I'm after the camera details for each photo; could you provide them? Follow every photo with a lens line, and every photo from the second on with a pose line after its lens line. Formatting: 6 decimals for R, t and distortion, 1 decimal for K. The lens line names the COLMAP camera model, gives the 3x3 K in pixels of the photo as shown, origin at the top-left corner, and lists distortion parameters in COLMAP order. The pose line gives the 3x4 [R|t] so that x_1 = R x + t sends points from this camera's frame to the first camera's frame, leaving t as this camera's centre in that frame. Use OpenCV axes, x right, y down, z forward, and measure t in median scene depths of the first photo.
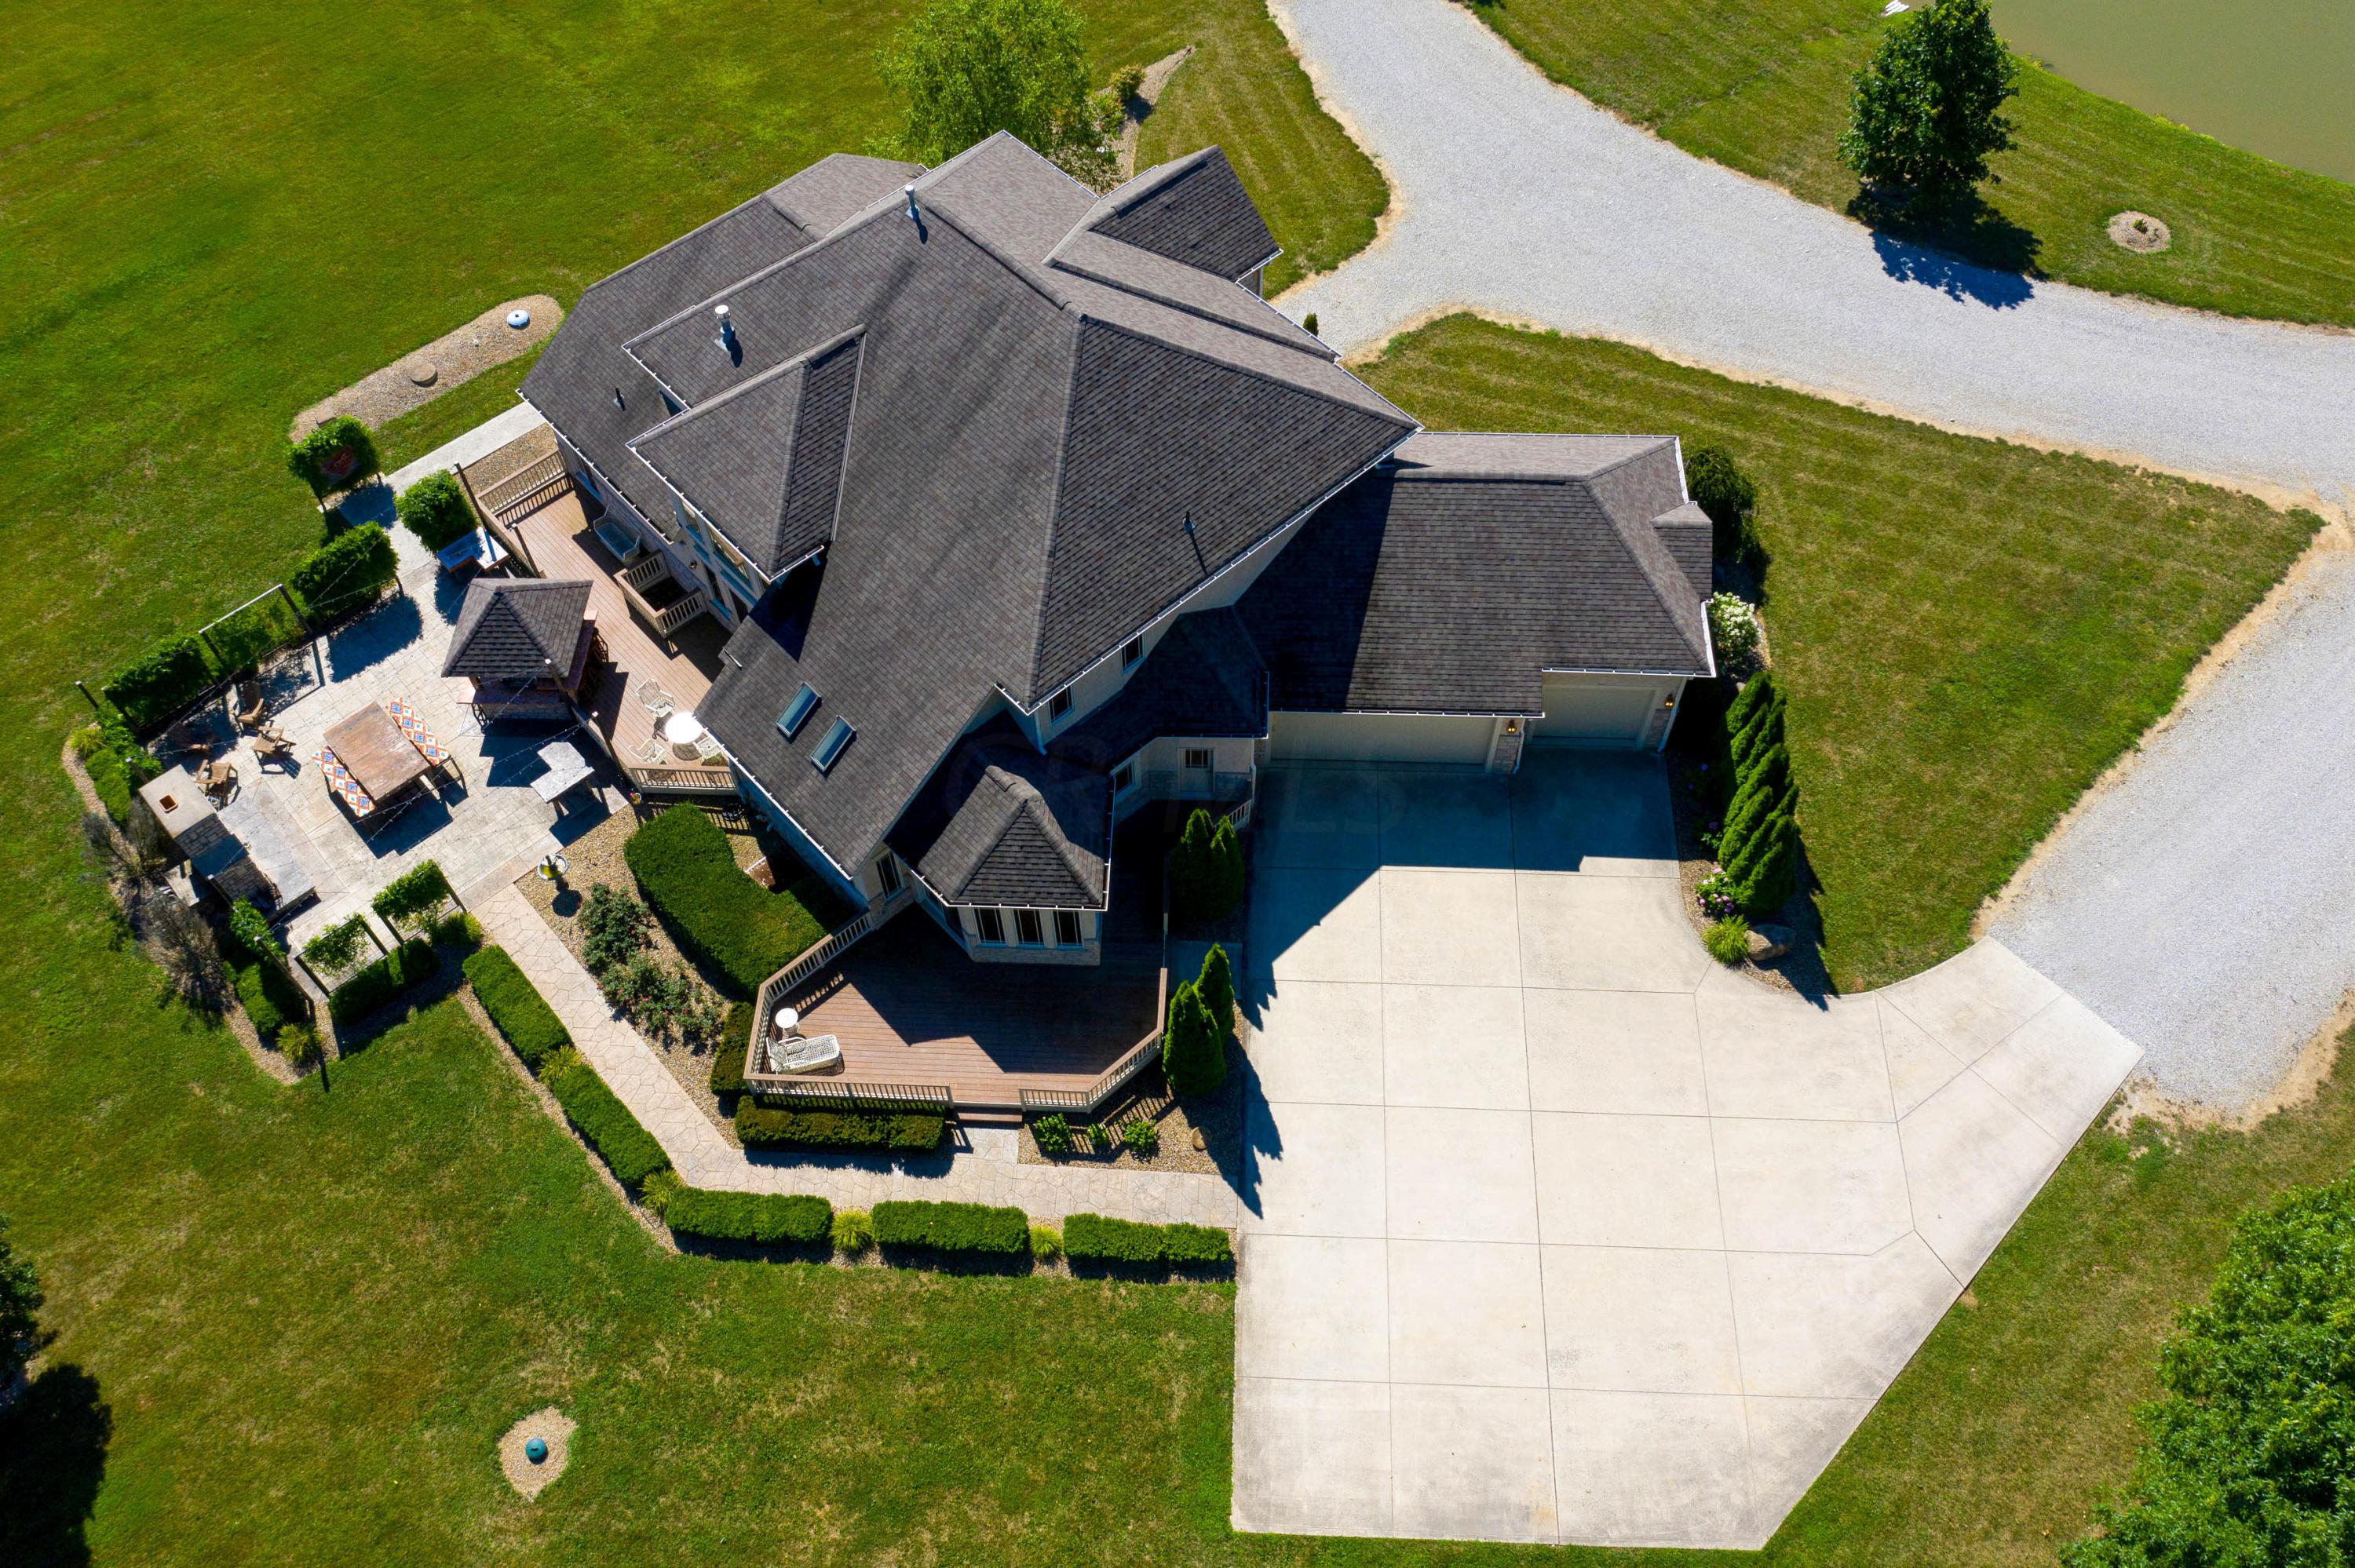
lens RADIAL K [[1845.8, 0, 1169.6], [0, 1845.8, 781.4], [0, 0, 1]] dist [-0.034358, 0.008906]
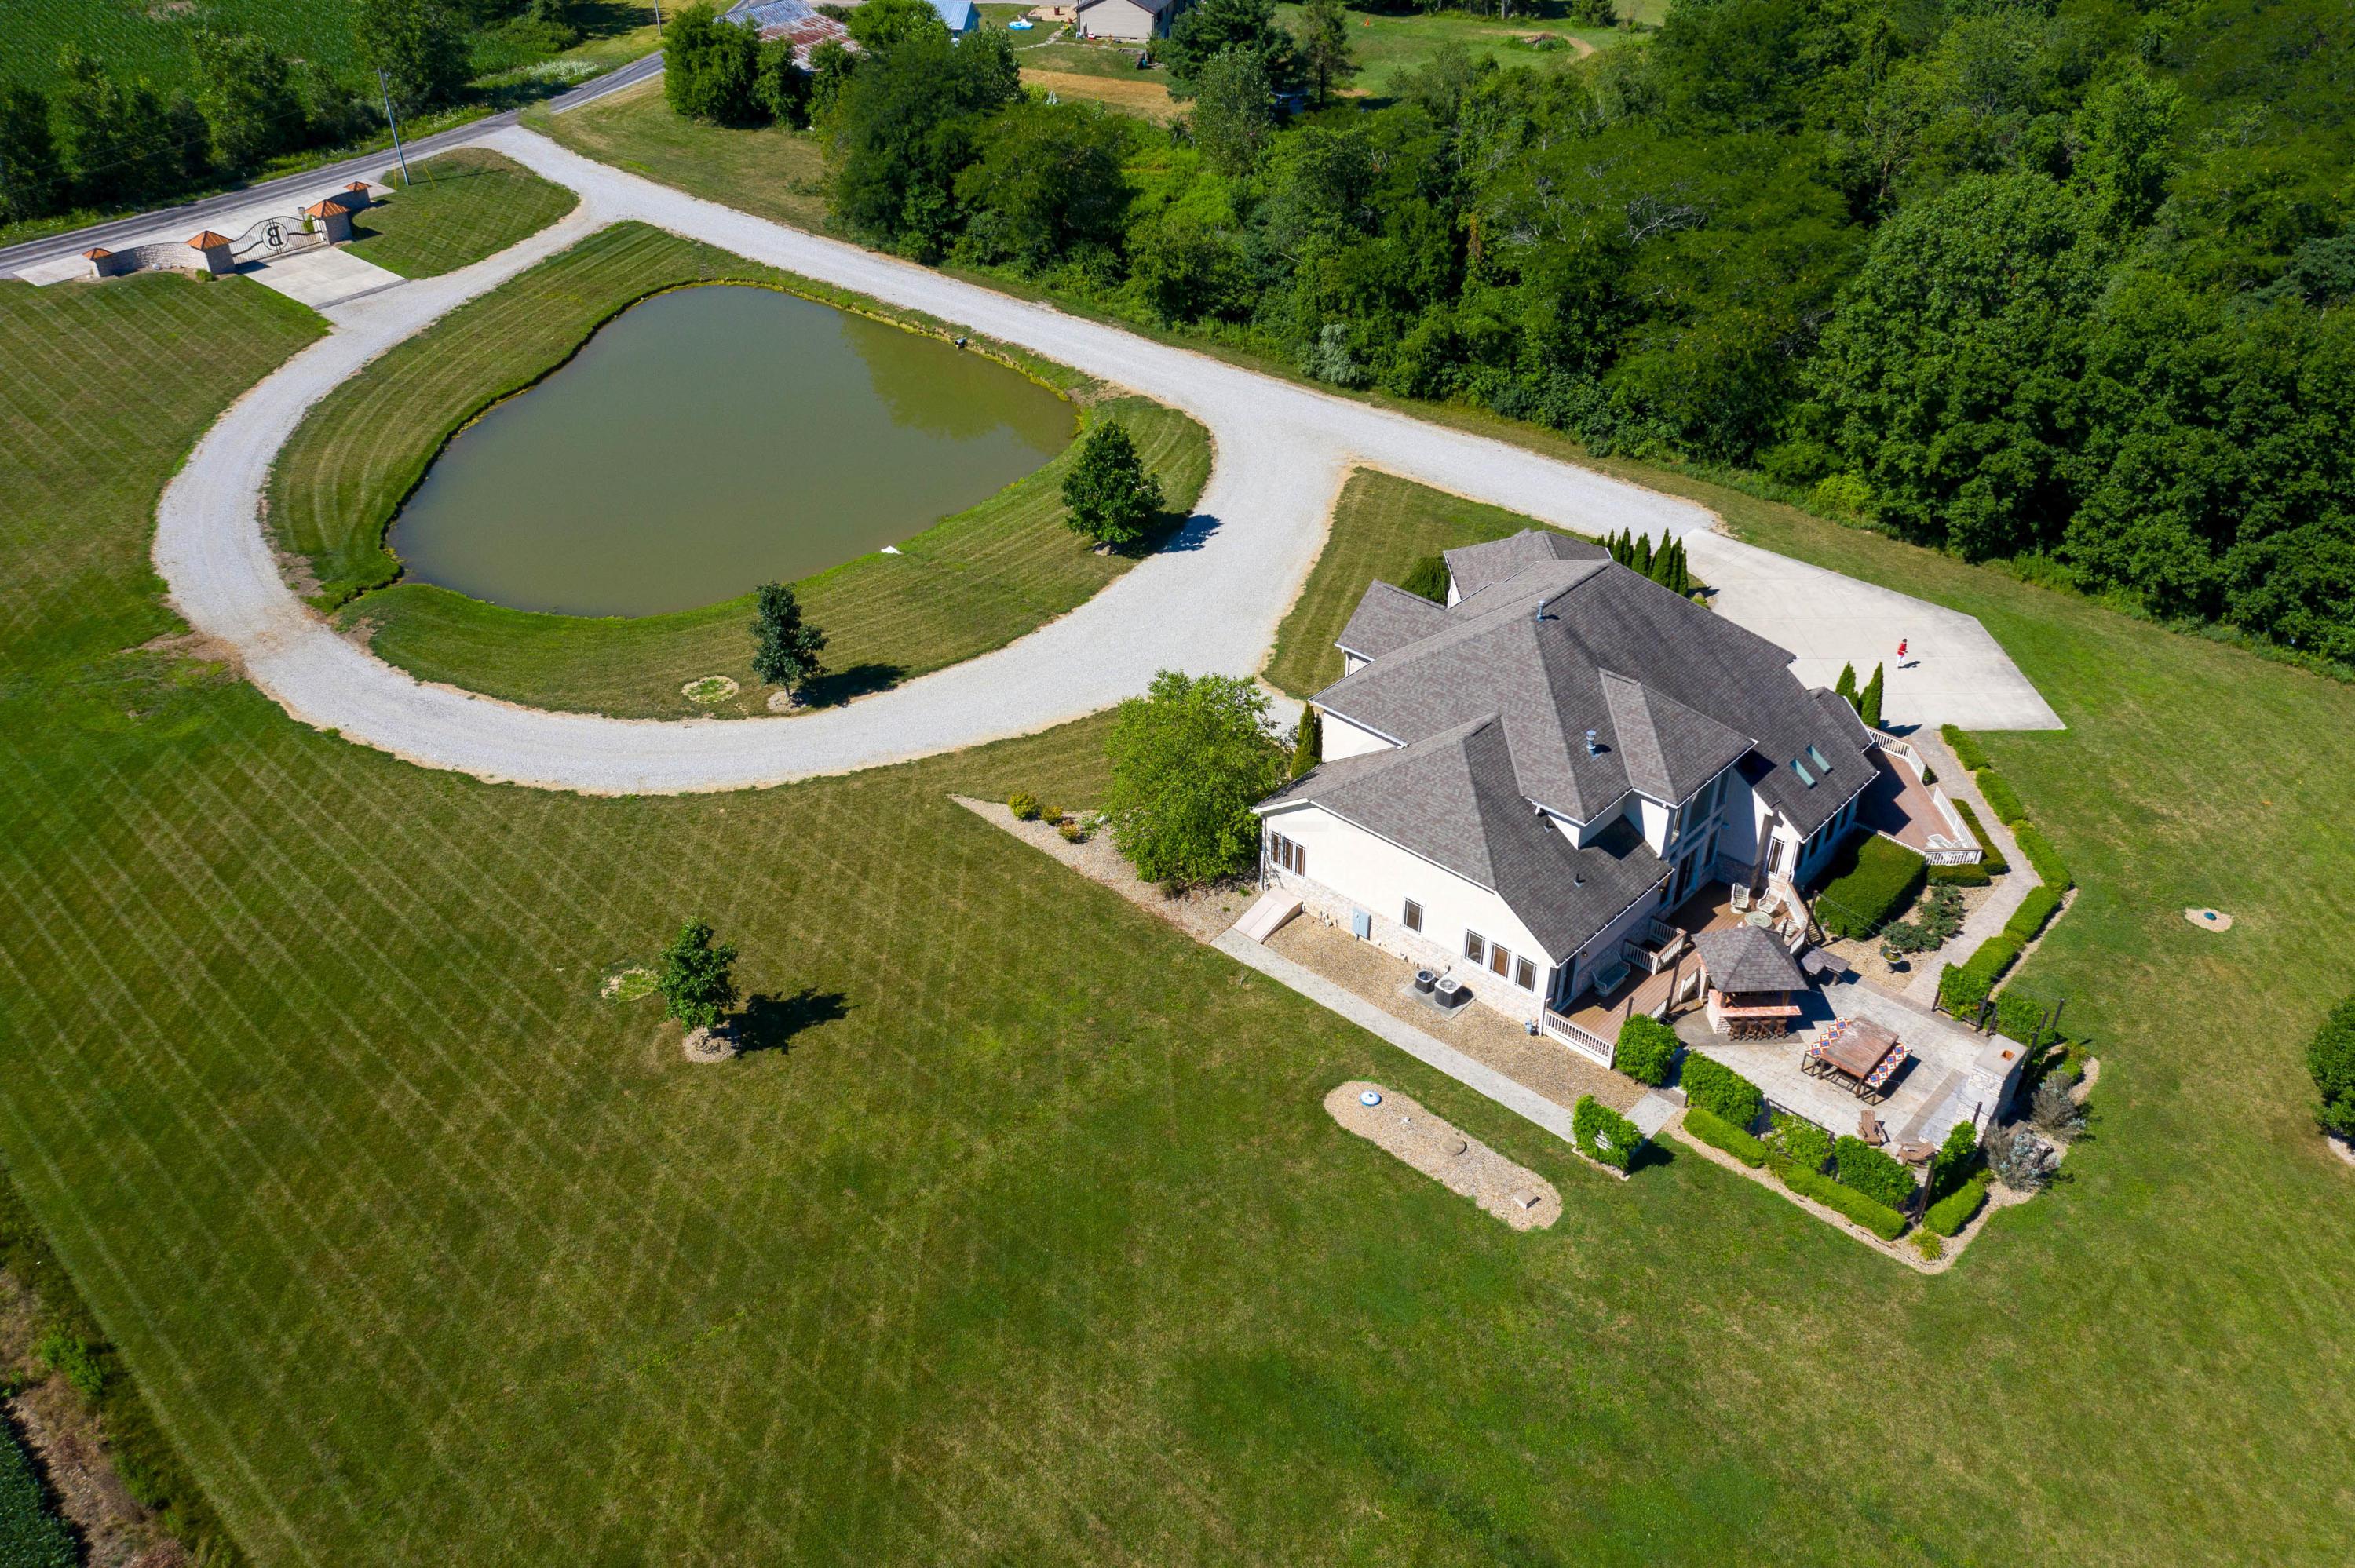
lens RADIAL K [[1839.7, 0, 1168.6], [0, 1839.7, 786.8], [0, 0, 1]] dist [-0.029635, 0.006515]
pose [[-0.074109, -0.545389, 0.834901, -1.461896], [0.829994, 0.430372, 0.354809, -1.034696], [-0.552827, 0.719257, 0.420775, 0.588751]]
